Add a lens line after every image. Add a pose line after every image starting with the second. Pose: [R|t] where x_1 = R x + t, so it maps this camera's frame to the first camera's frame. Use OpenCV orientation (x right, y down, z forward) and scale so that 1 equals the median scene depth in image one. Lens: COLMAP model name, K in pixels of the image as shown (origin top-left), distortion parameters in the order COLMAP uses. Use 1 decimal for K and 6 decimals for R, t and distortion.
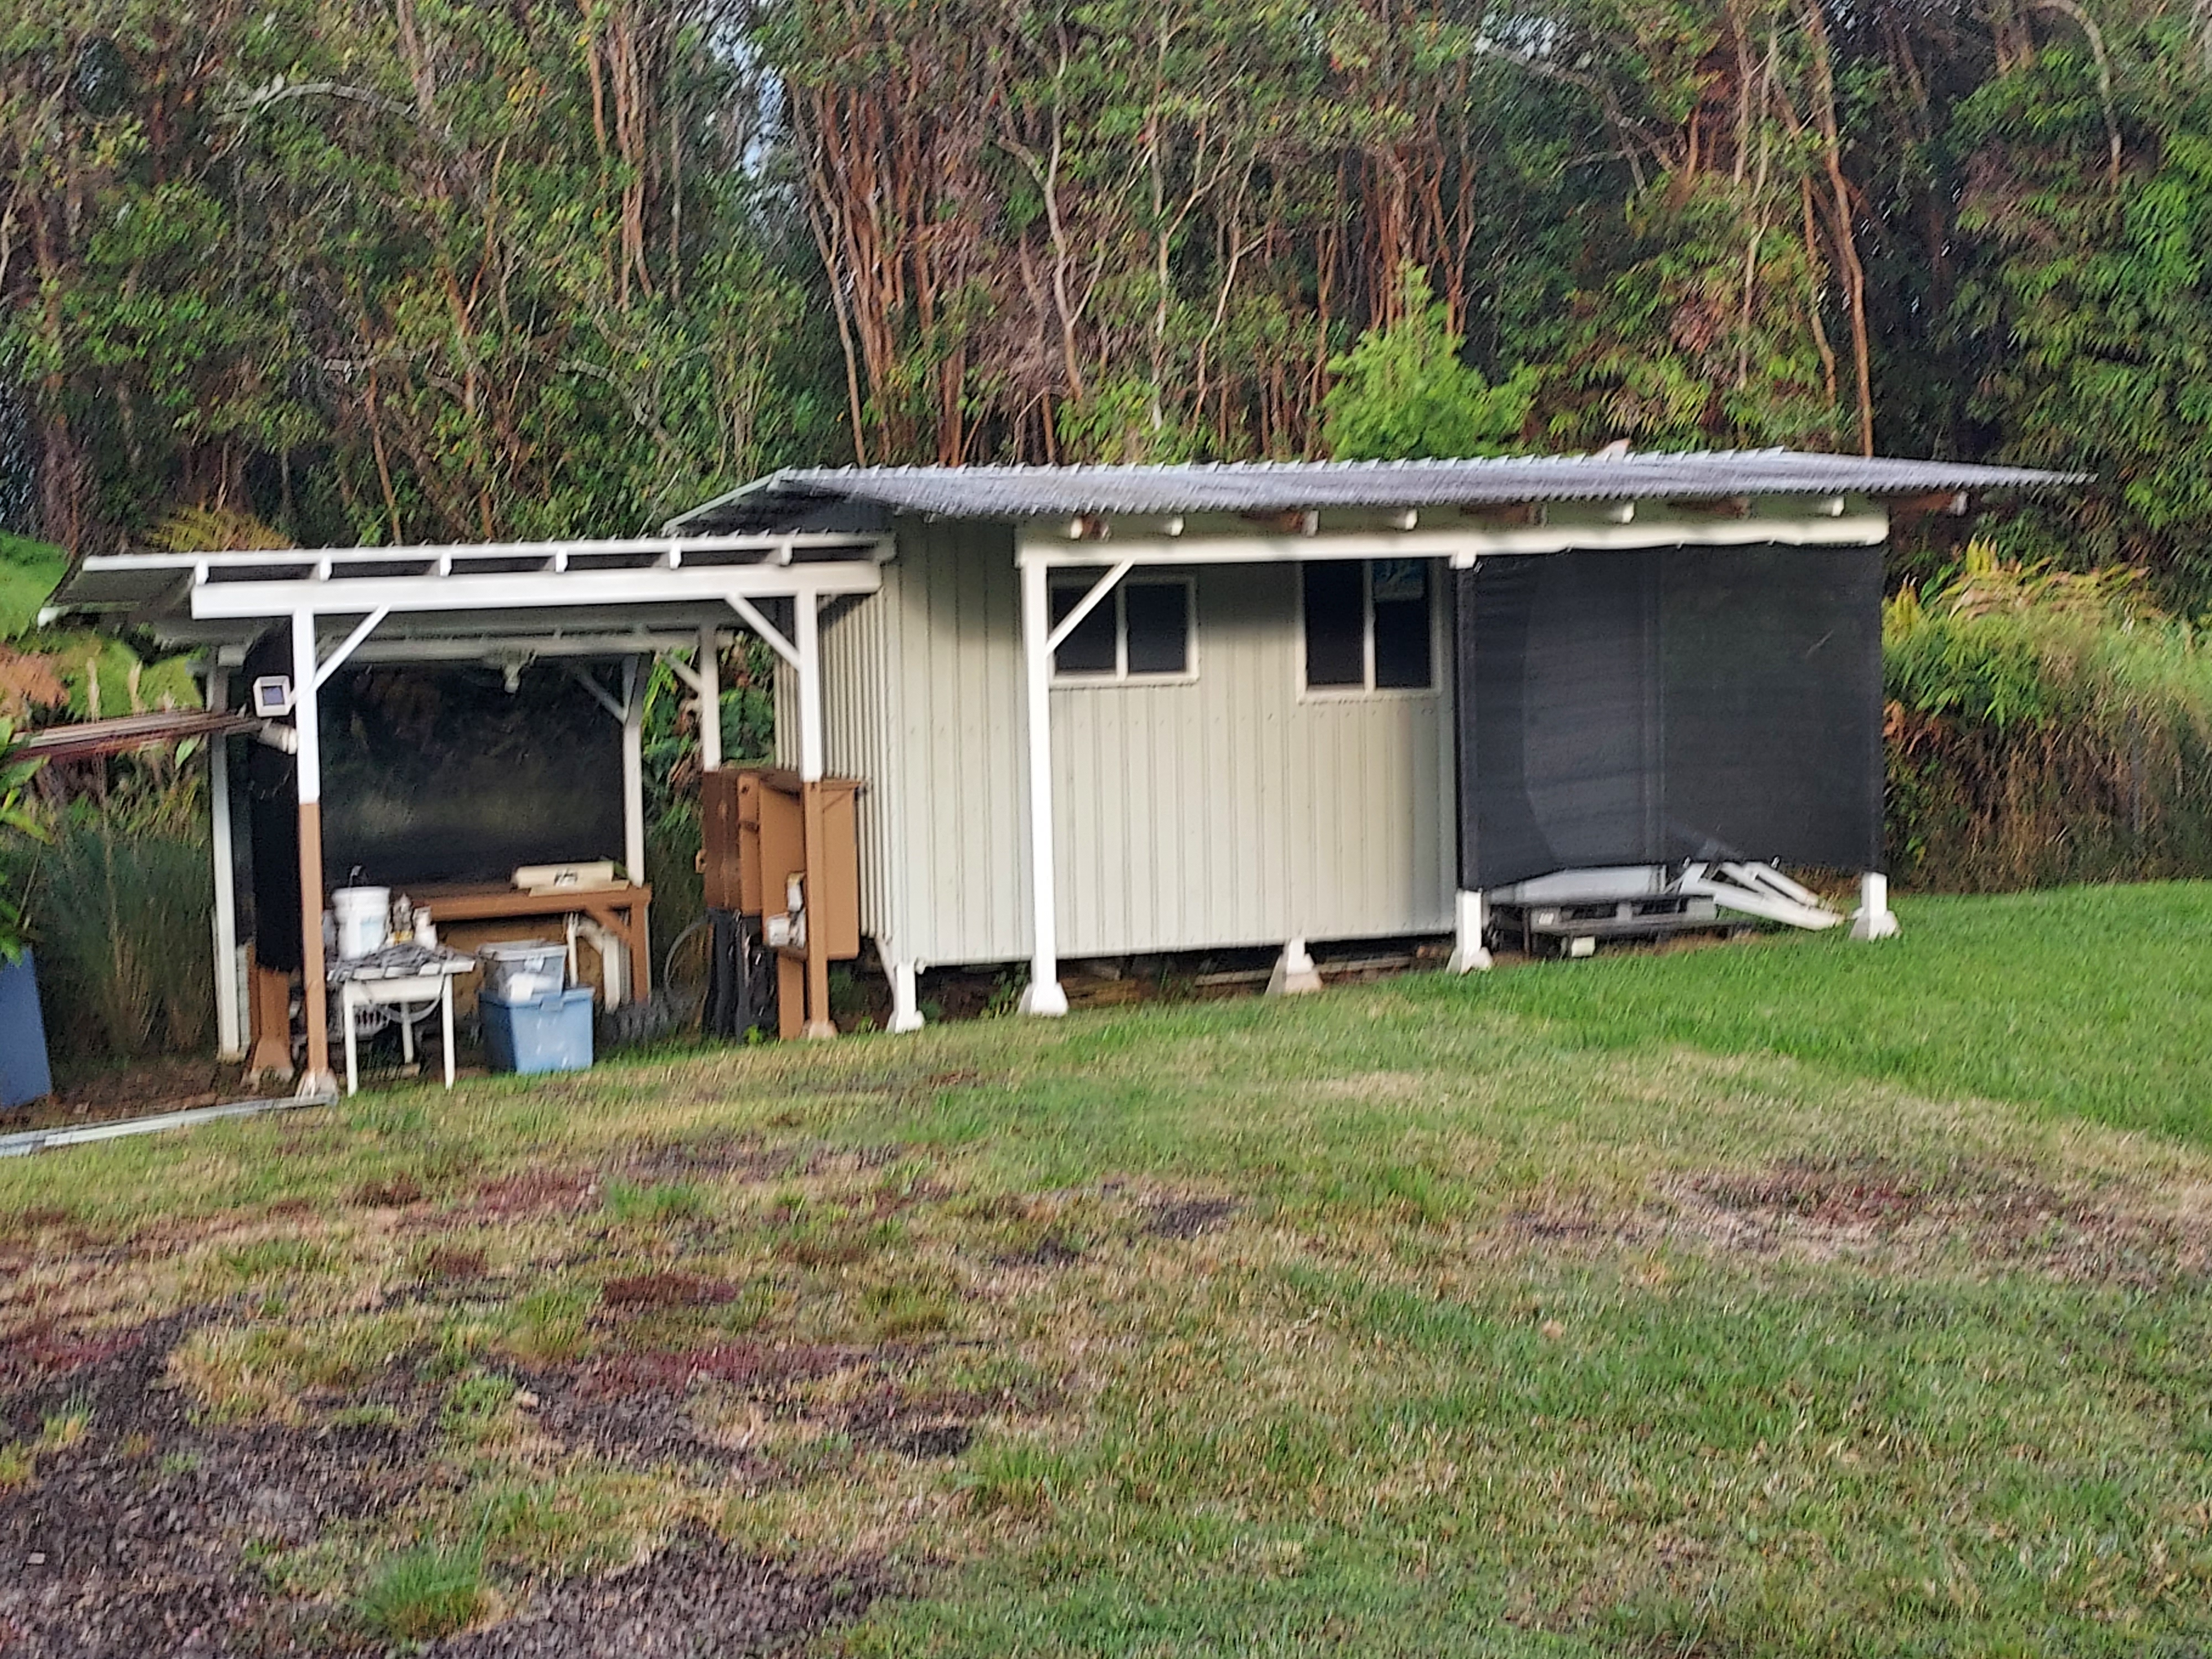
lens RADIAL K [[1551.4, 0, 1101.7], [0, 1551.4, 760.1], [0, 0, 1]] dist [0.119343, -0.000384]
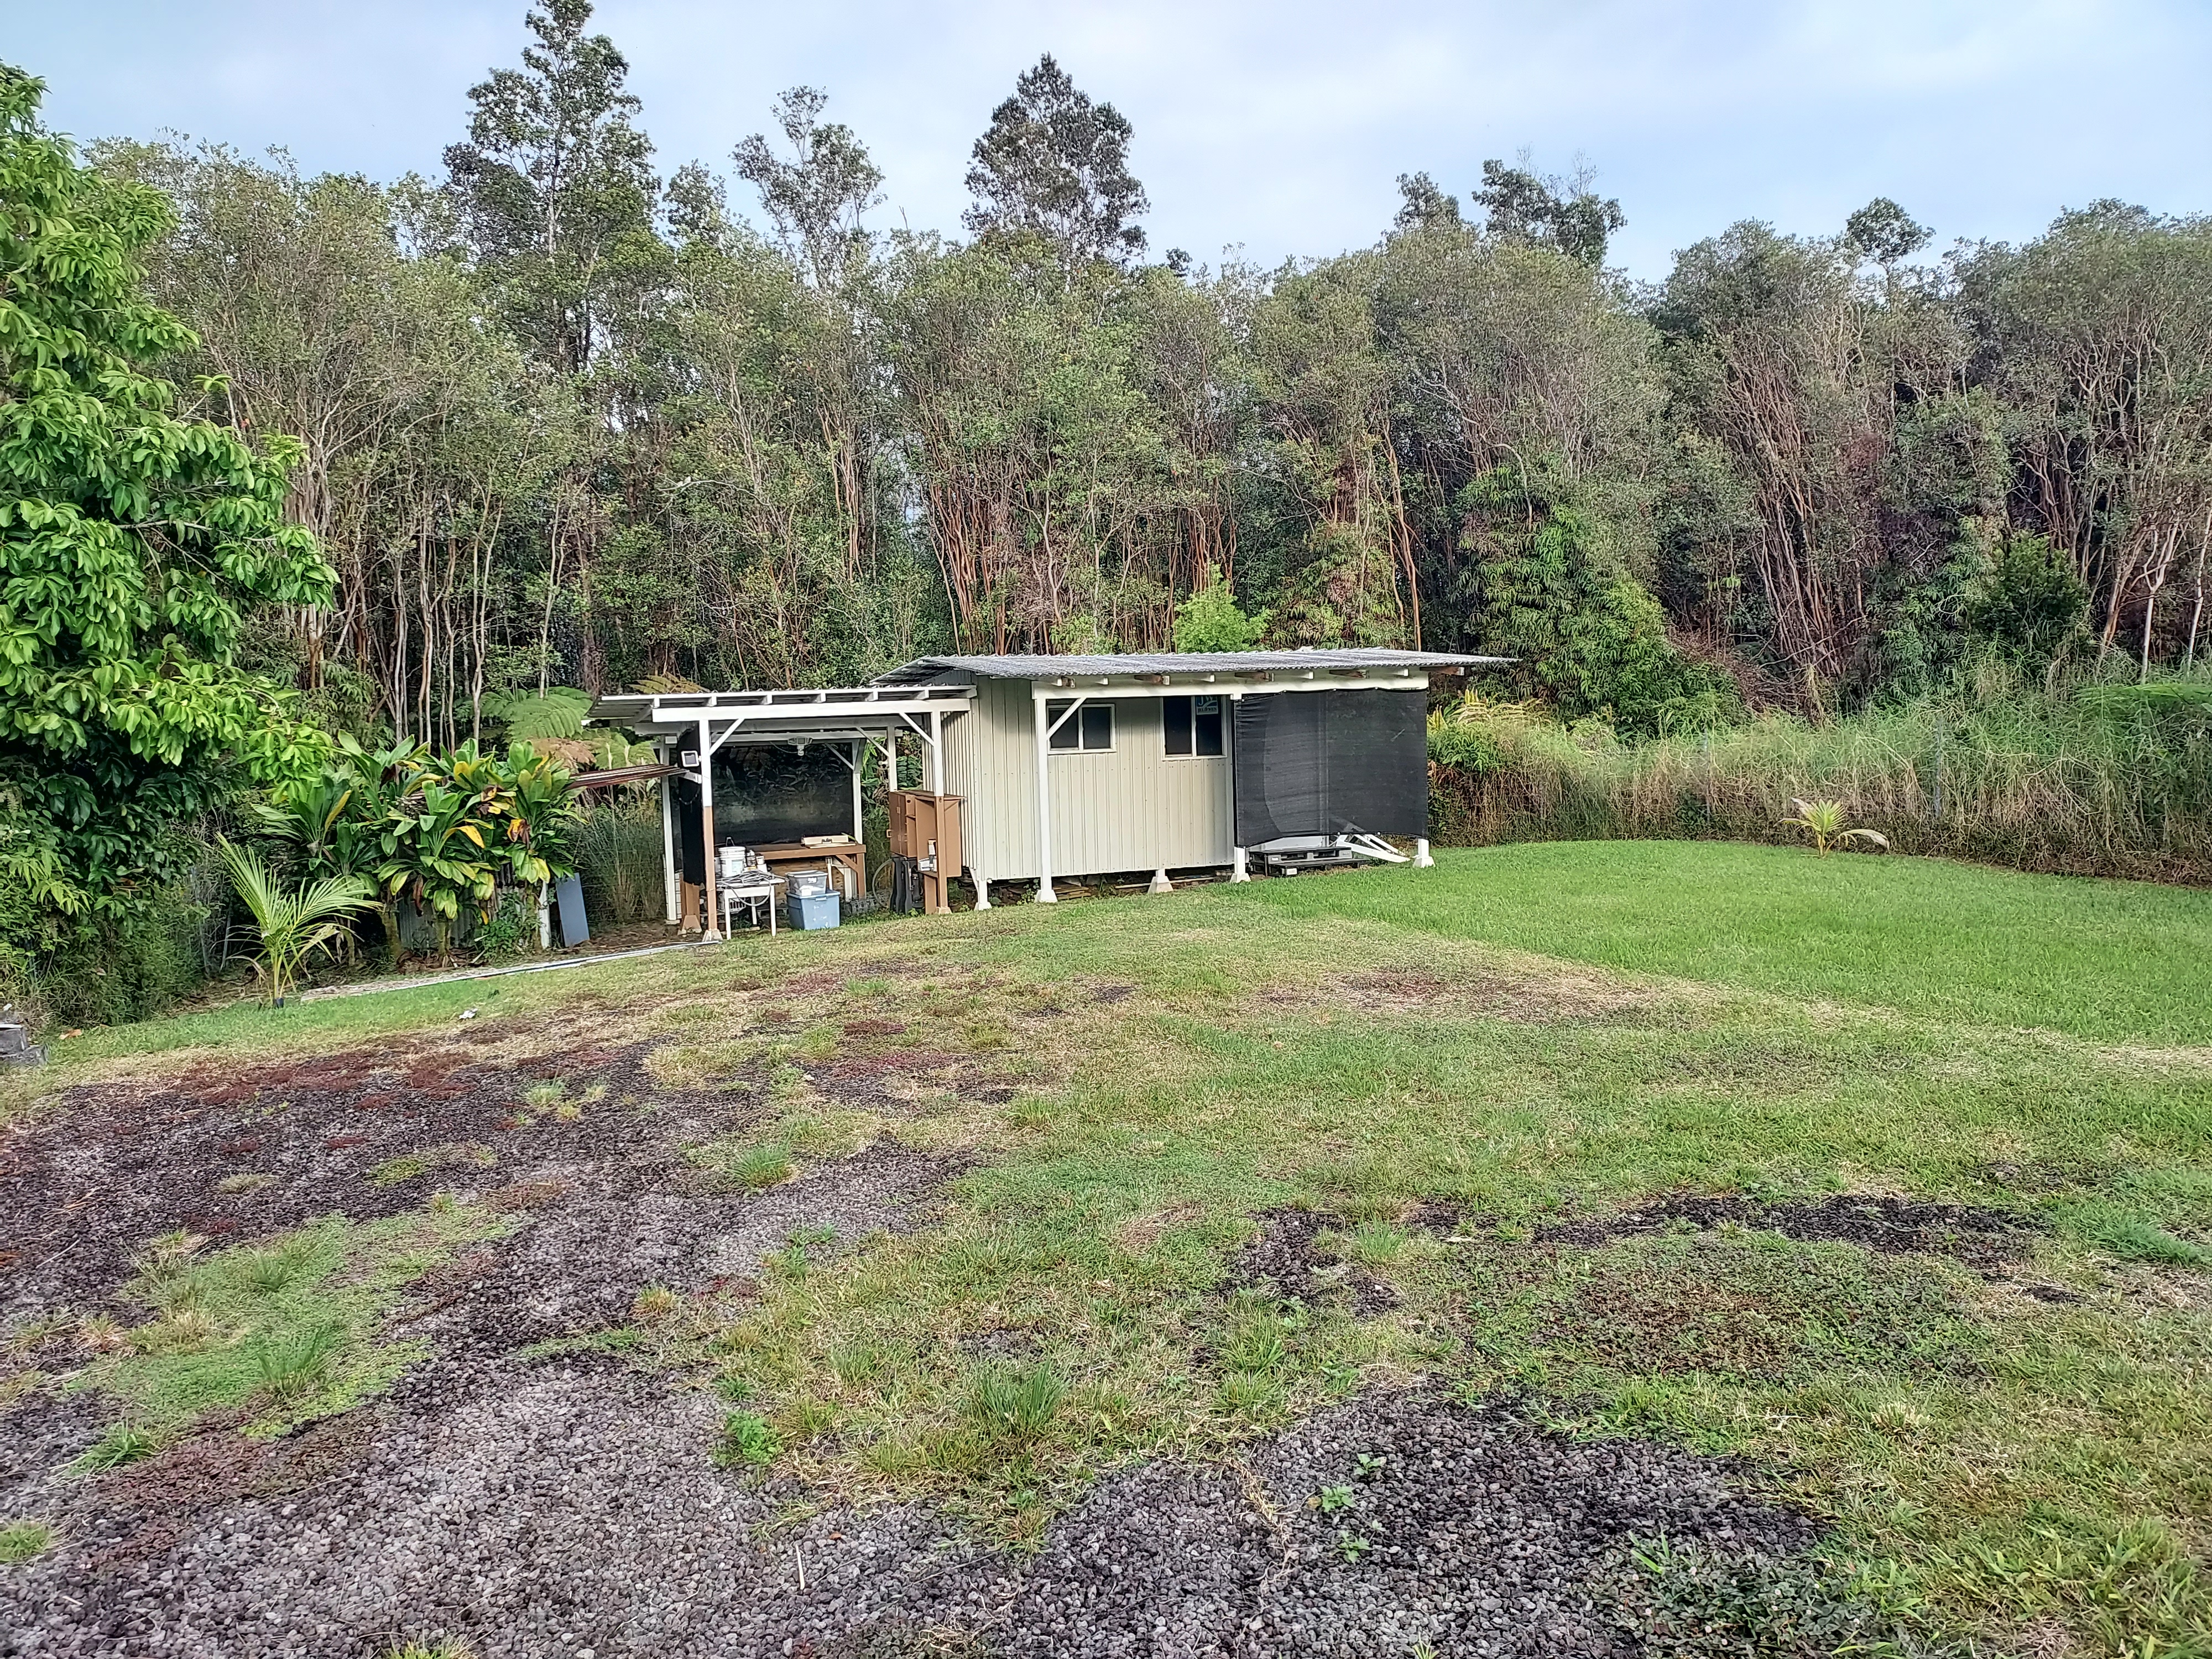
lens RADIAL K [[1542.2, 0, 1106.0], [0, 1542.2, 829.5], [0, 0, 1]] dist [0.415466, 0.000070]
pose [[0.999765, -0.003853, 0.021317, 0.001279], [0.005362, 0.997447, -0.071203, 0.212939], [-0.020988, 0.071300, 0.997234, -1.159556]]
